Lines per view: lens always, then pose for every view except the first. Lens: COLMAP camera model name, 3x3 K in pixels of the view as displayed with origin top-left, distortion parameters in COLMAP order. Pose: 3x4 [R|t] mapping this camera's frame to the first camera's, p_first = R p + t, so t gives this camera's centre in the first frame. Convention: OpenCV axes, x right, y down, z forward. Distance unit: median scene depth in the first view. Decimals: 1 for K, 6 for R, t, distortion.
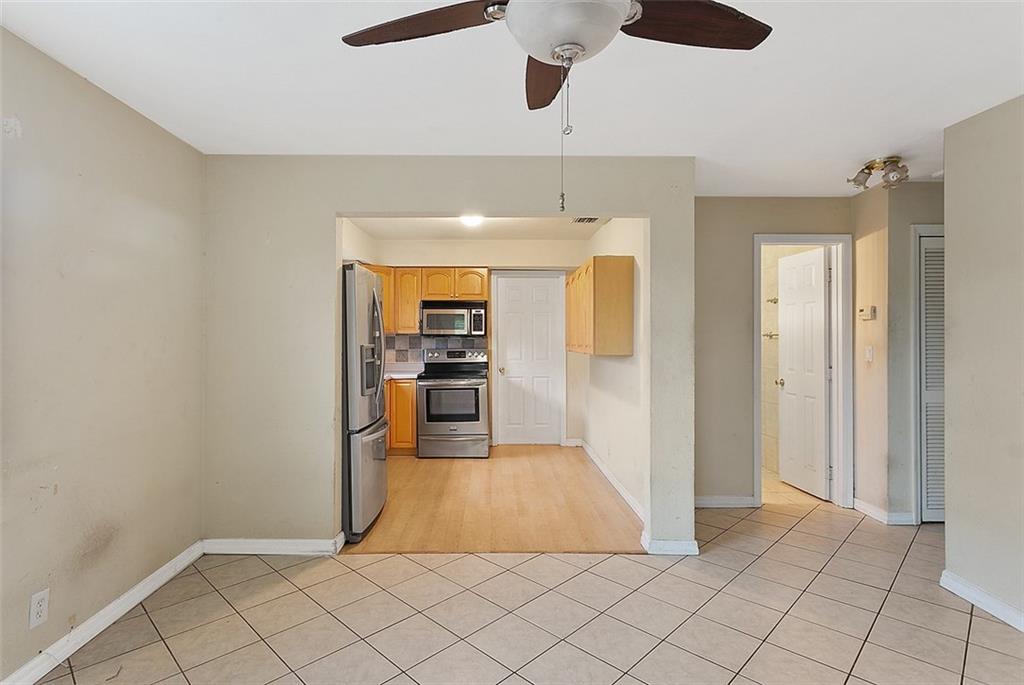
lens RADIAL K [[499.9, 0, 484.1], [0, 499.9, 343.7], [0, 0, 1]] dist [0.001007, -0.000398]
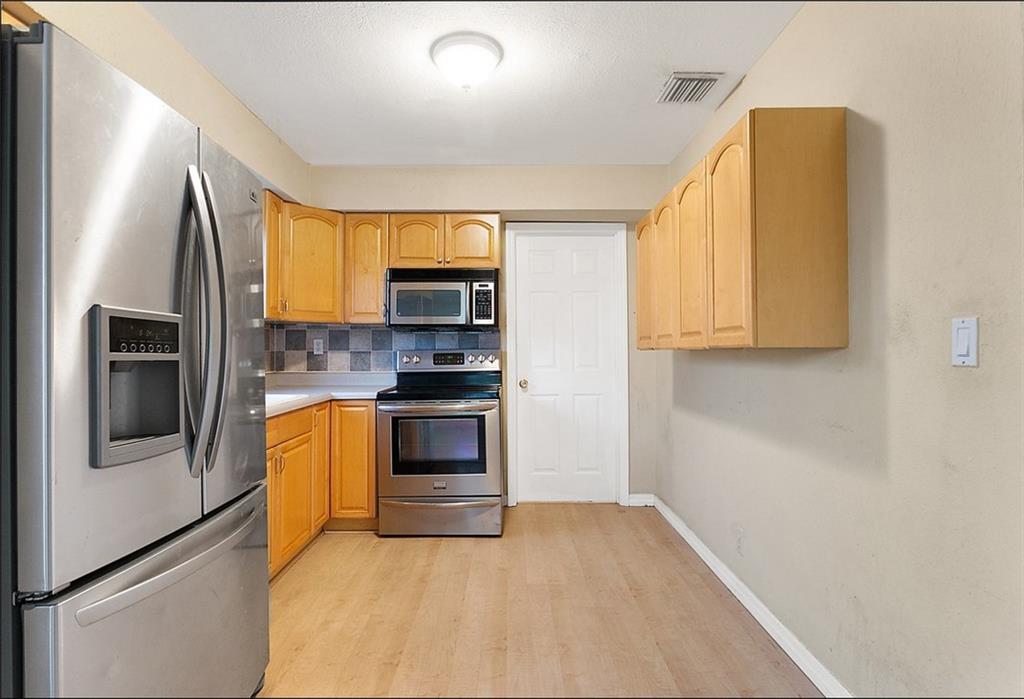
lens RADIAL K [[522.1, 0, 499.1], [0, 522.1, 345.3], [0, 0, 1]] dist [0.000839, -0.000667]
pose [[0.999995, -0.003026, 0.000962, 0.005556], [0.003047, 0.999739, -0.022624, 0.020644], [-0.000893, 0.022627, 0.999744, 0.379278]]
